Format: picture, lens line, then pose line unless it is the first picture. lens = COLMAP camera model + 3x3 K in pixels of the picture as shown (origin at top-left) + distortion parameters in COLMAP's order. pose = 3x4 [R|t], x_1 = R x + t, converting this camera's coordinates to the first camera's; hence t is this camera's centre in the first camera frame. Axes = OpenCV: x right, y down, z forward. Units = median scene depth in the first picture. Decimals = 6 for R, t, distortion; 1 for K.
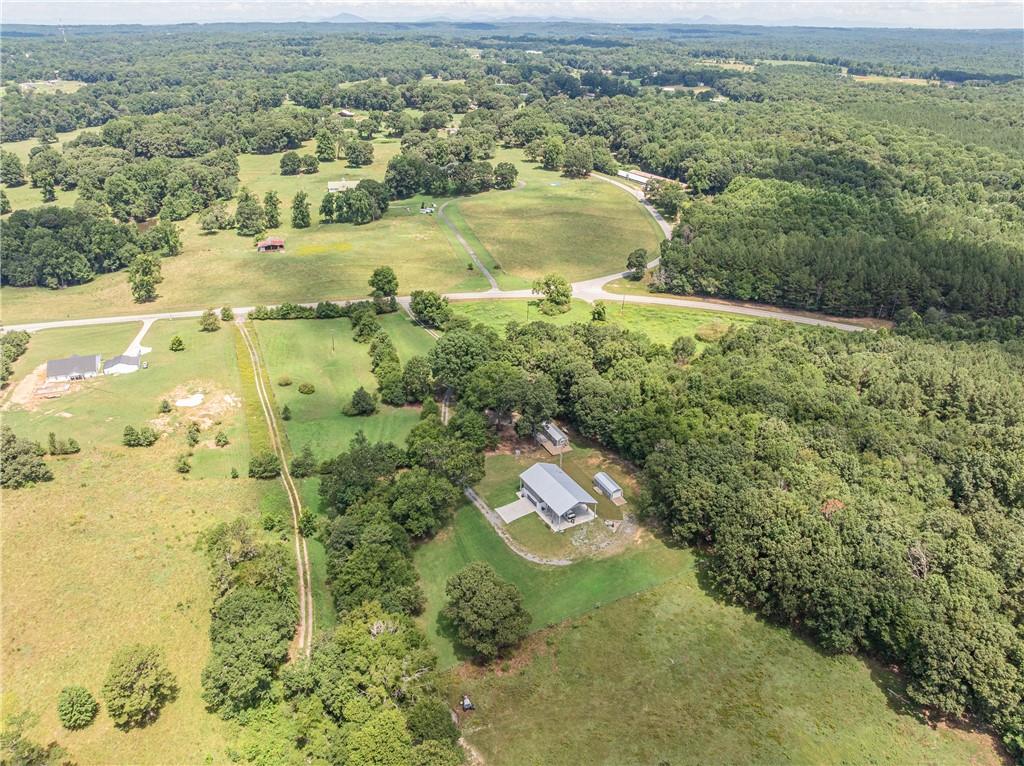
lens RADIAL K [[723.9, 0, 511.6], [0, 723.9, 382.6], [0, 0, 1]] dist [-0.052978, 0.022892]
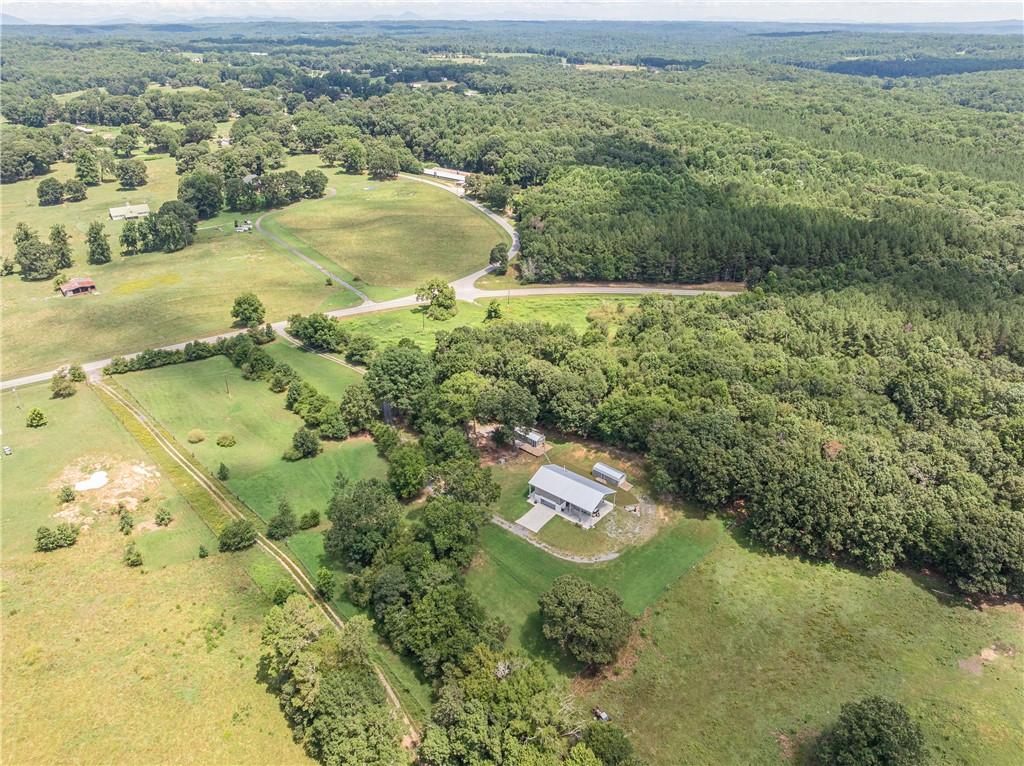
lens RADIAL K [[723.9, 0, 510.9], [0, 723.9, 383.0], [0, 0, 1]] dist [-0.052978, 0.022892]
pose [[0.931944, -0.169156, 0.320729, -0.176741], [0.168047, 0.985280, 0.031353, -0.023140], [-0.321311, 0.024678, 0.946652, 0.043233]]
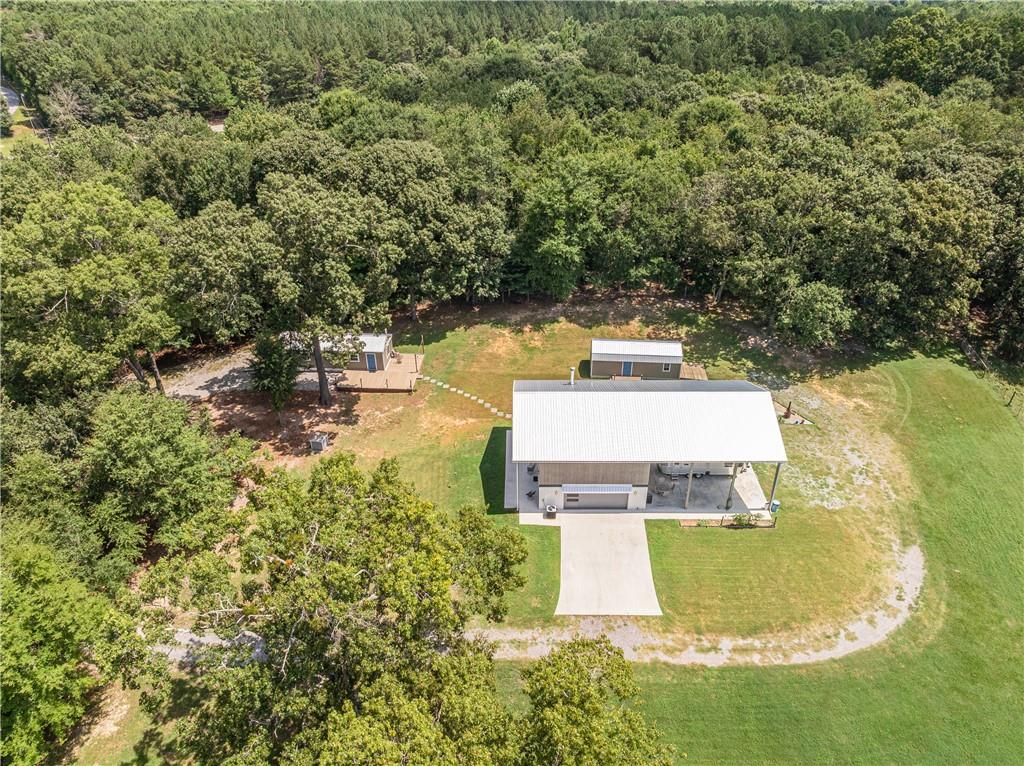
lens RADIAL K [[723.9, 0, 512.8], [0, 723.9, 385.4], [0, 0, 1]] dist [-0.052978, 0.022892]
pose [[0.492247, -0.453909, 0.742738, -0.103899], [0.396570, 0.876521, 0.272843, 0.017227], [-0.774871, 0.160242, 0.611471, 0.482545]]
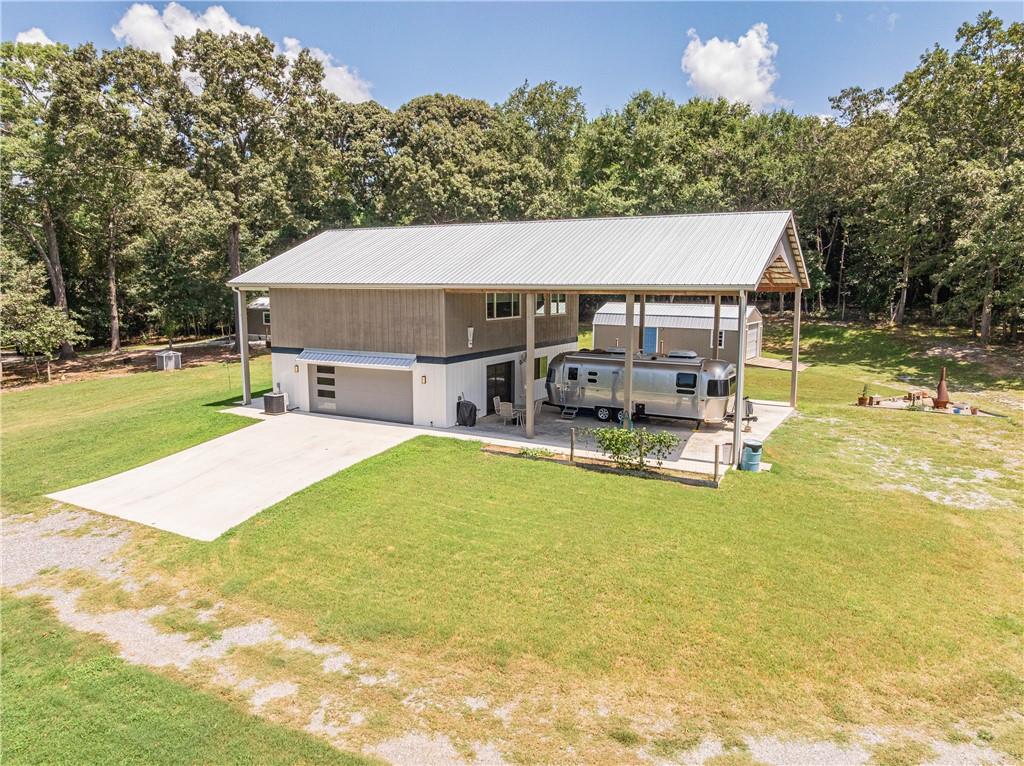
lens RADIAL K [[723.9, 0, 522.4], [0, 723.9, 384.6], [0, 0, 1]] dist [-0.052978, 0.022892]
pose [[0.849855, -0.059767, 0.523617, -0.010201], [0.231895, 0.934606, -0.269699, 0.116570], [-0.473256, 0.350629, 0.808139, 0.500800]]
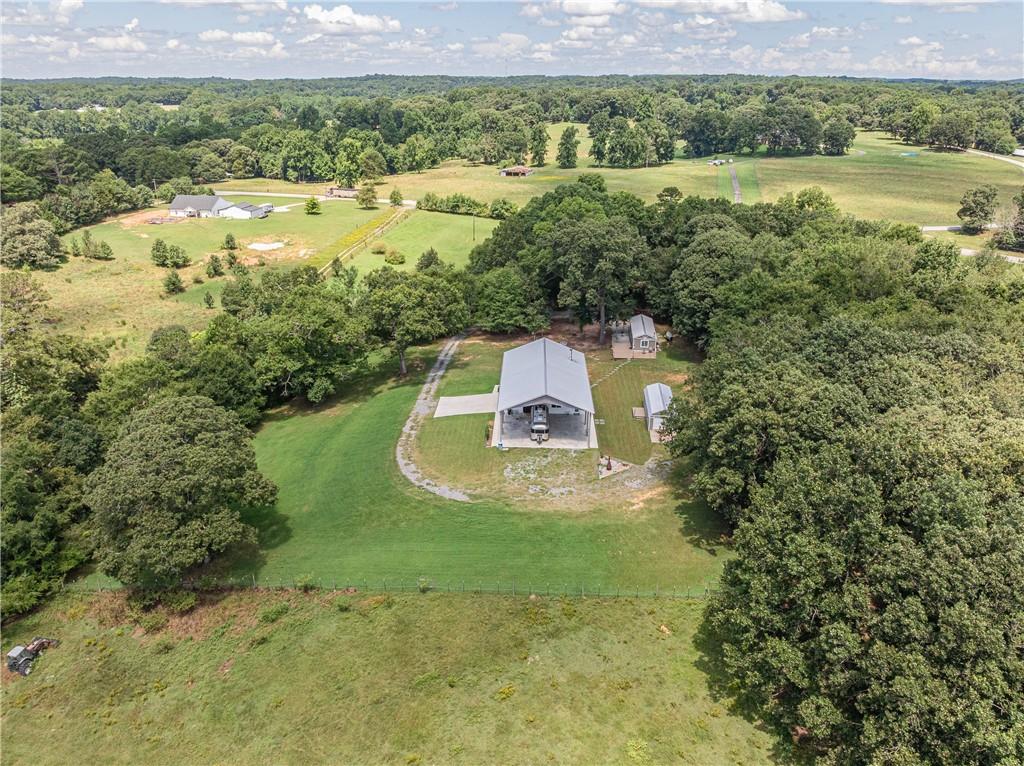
lens RADIAL K [[723.9, 0, 512.3], [0, 723.9, 382.8], [0, 0, 1]] dist [-0.052978, 0.022892]
pose [[0.858046, 0.196202, -0.474617, 0.160142], [-0.232076, 0.972540, -0.017525, 0.092382], [0.458145, 0.125184, 0.880018, 0.309759]]
